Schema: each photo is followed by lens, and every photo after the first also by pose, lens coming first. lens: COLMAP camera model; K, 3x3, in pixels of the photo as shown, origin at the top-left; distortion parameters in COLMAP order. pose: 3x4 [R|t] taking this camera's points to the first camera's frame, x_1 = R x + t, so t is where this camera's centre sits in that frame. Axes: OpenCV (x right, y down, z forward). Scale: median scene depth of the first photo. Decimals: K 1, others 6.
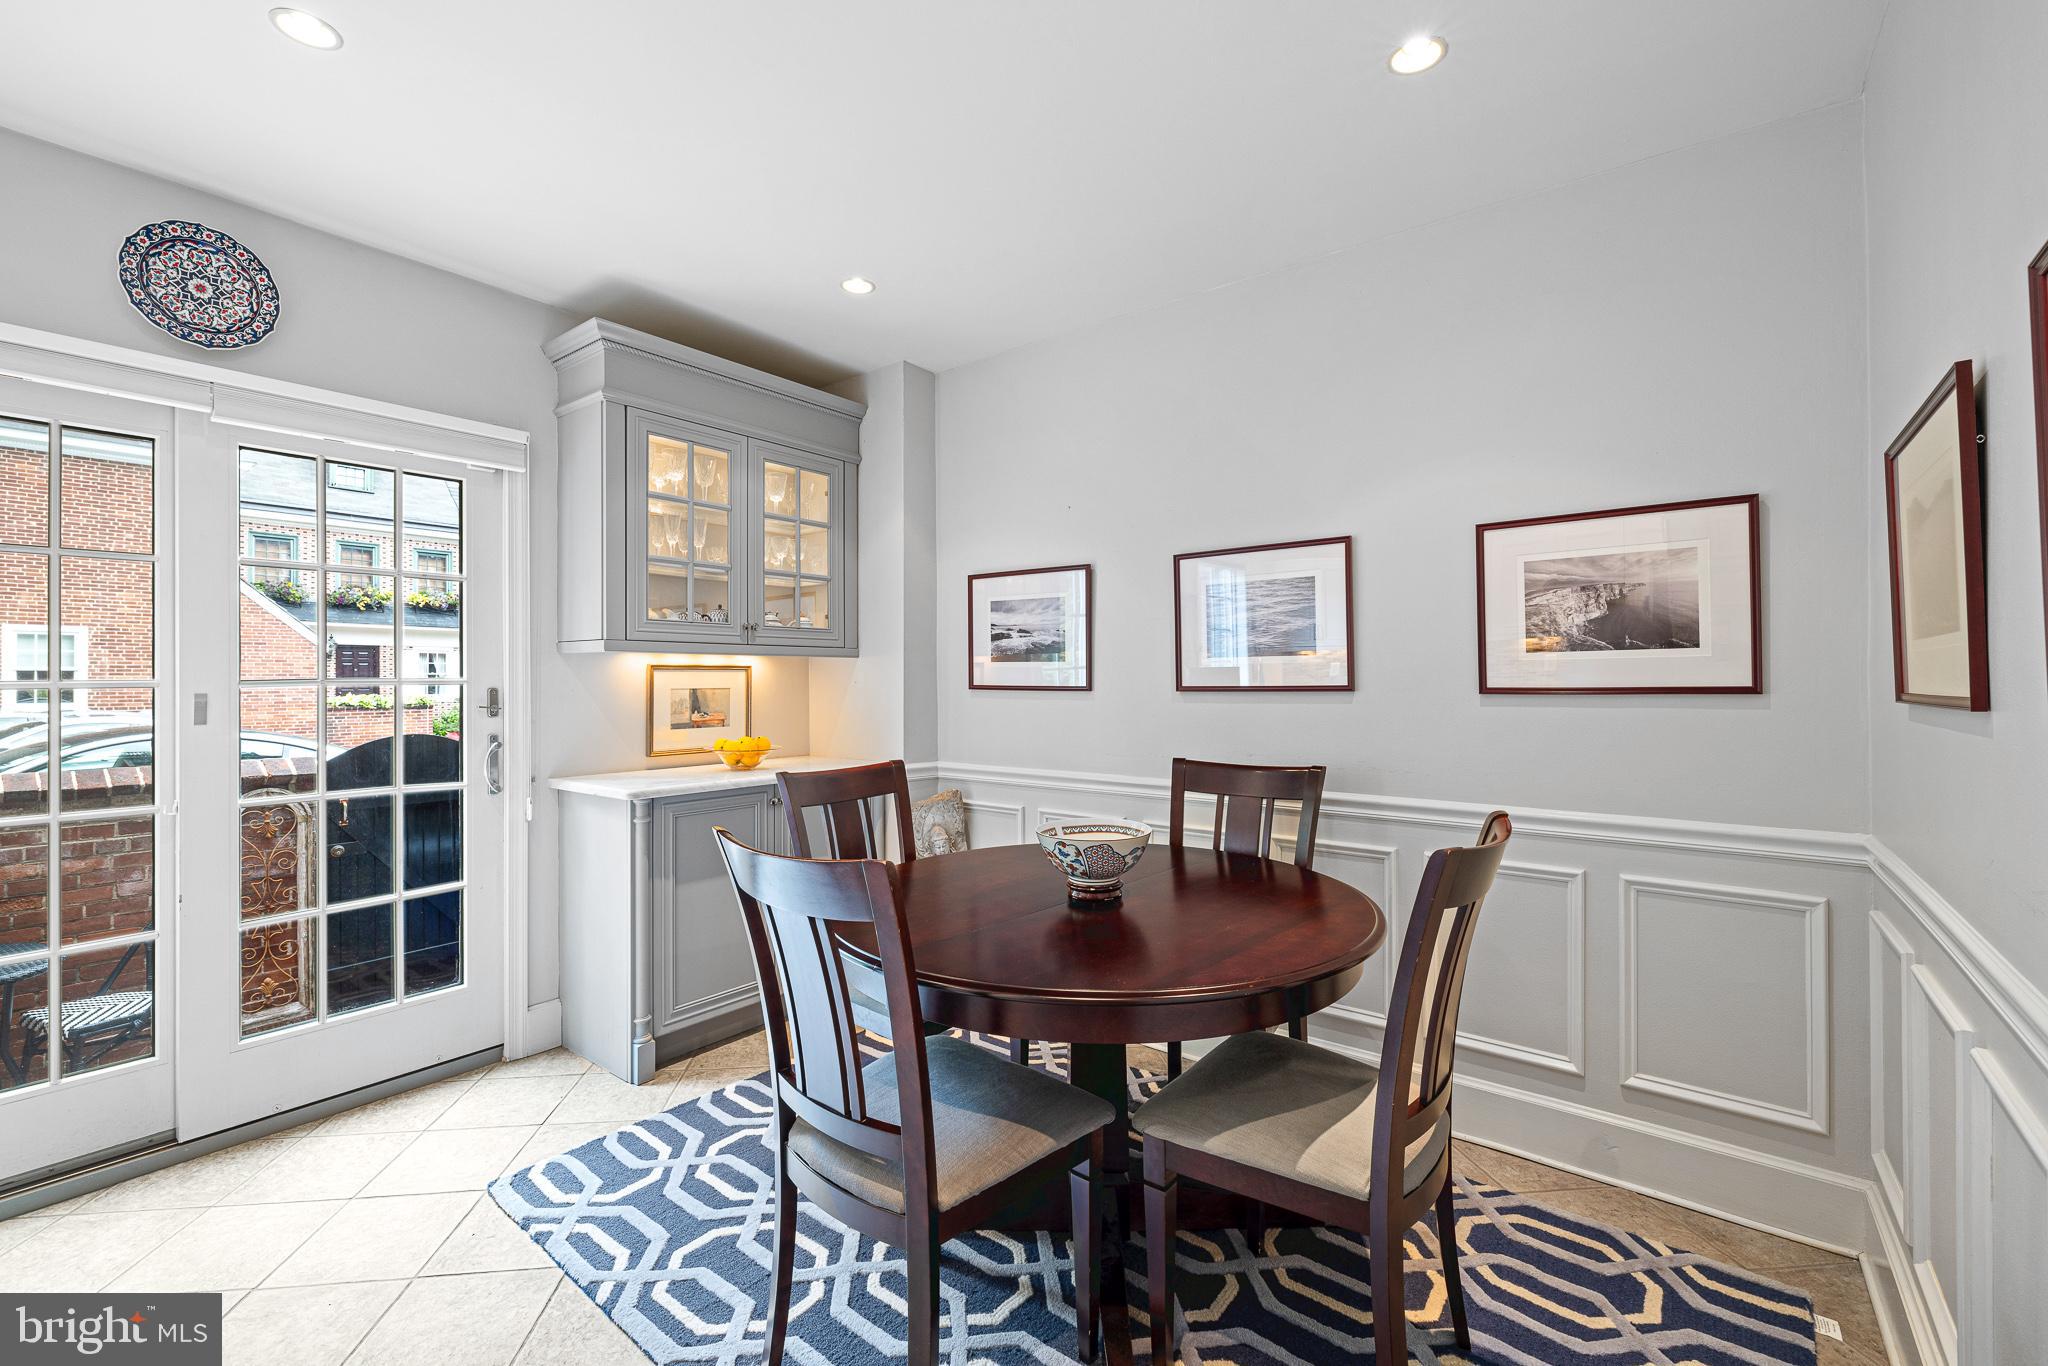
lens RADIAL K [[857.1, 0, 1028.6], [0, 857.1, 667.2], [0, 0, 1]] dist [-0.006169, 0.002297]
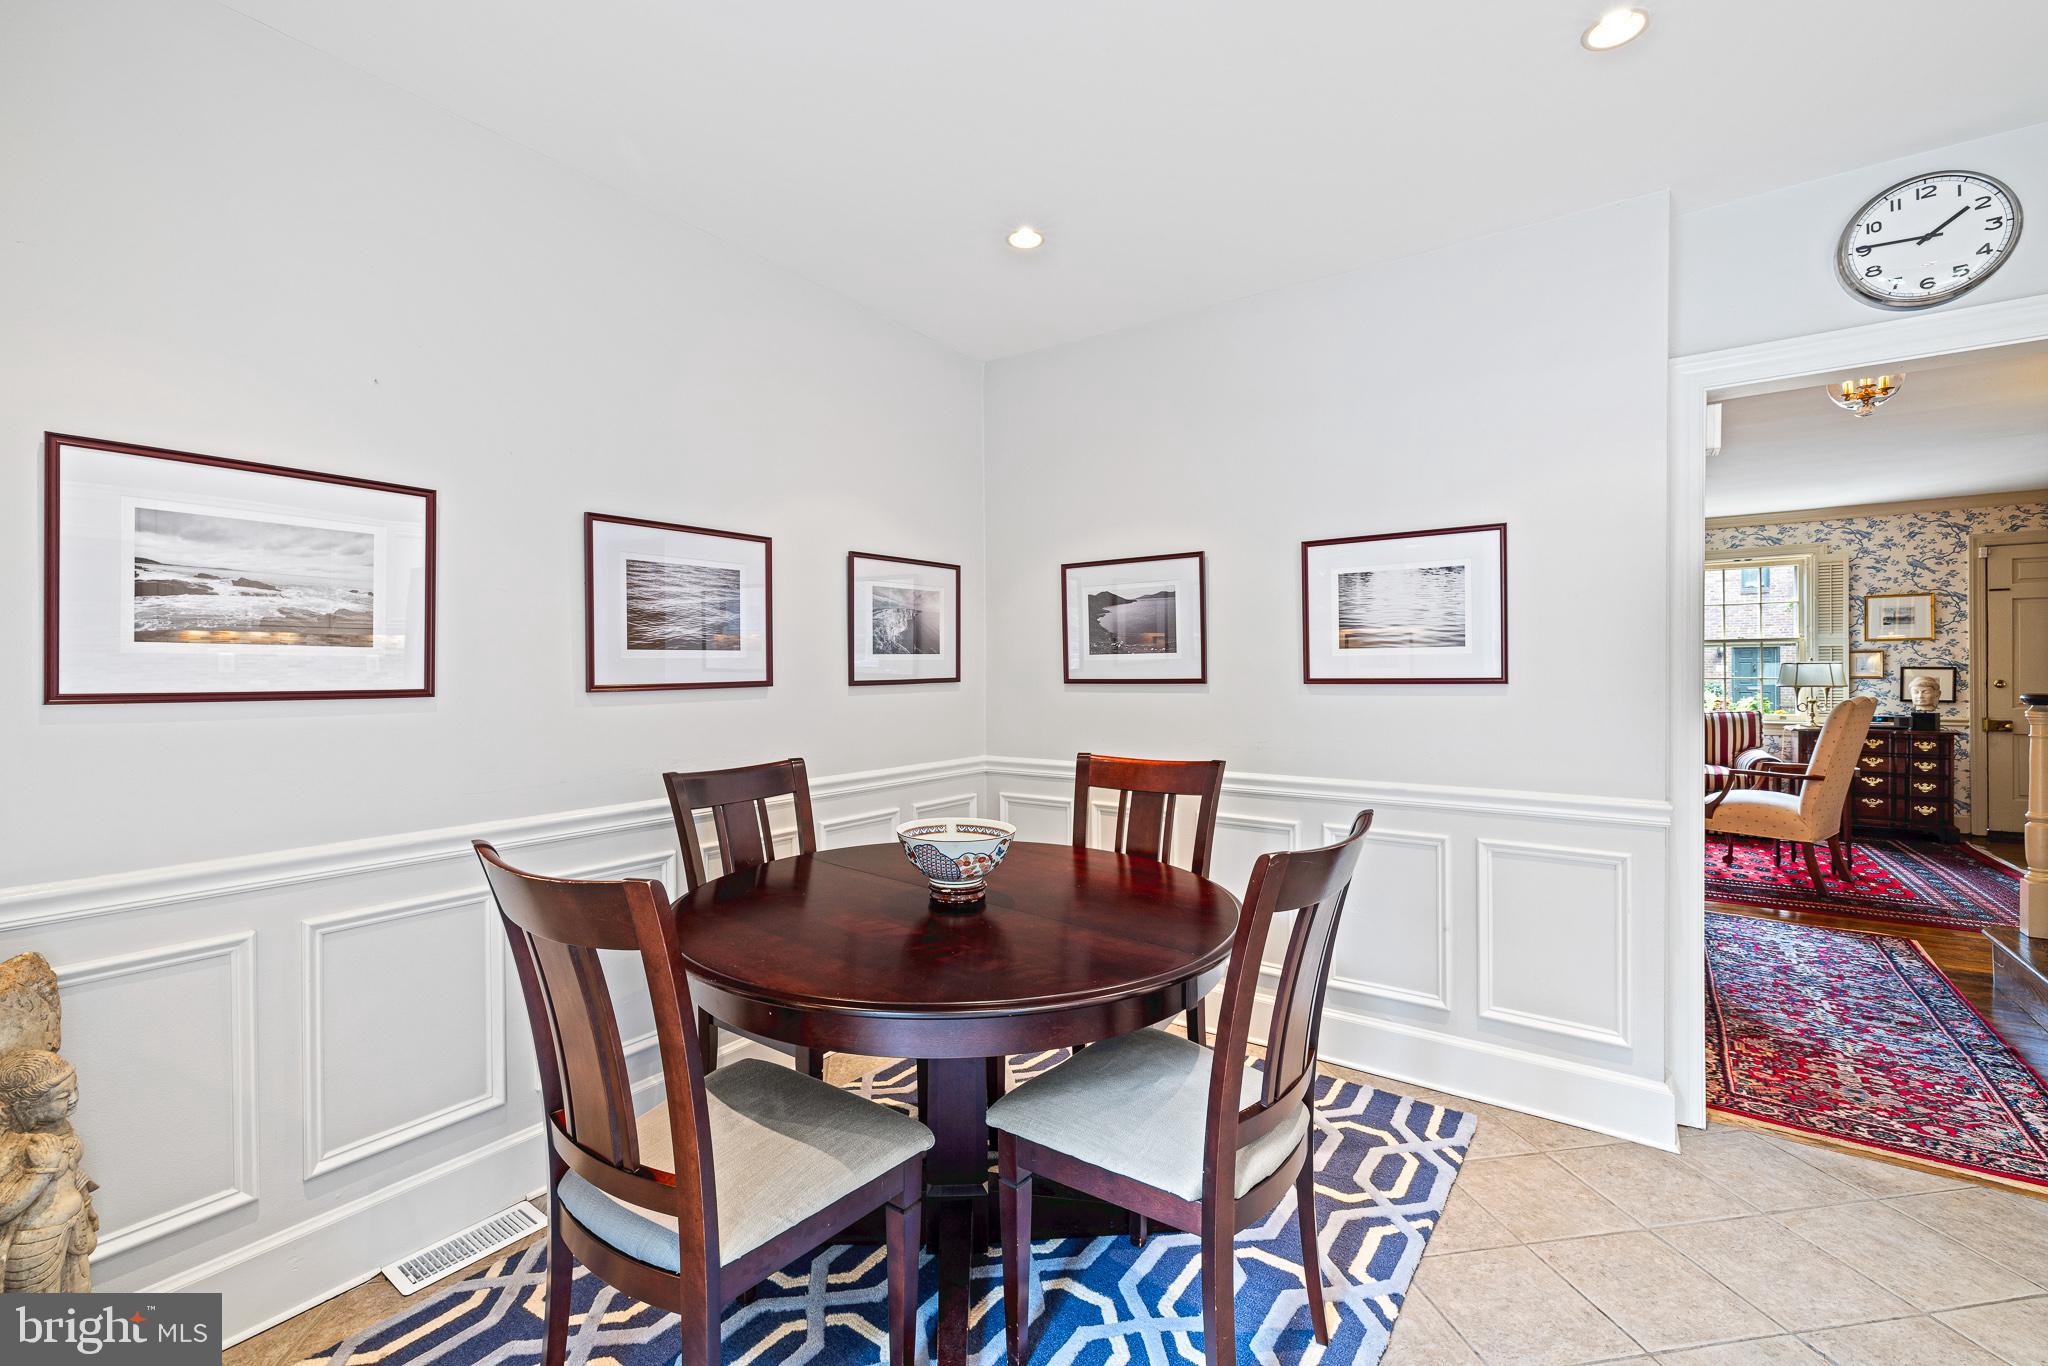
lens RADIAL K [[875.7, 0, 1030.5], [0, 875.7, 677.3], [0, 0, 1]] dist [0.001262, -0.000499]
pose [[-0.045802, -0.003605, 0.998944, -0.688973], [-0.005928, 0.999977, 0.003337, 0.011373], [-0.998933, -0.005768, -0.045823, 0.707407]]
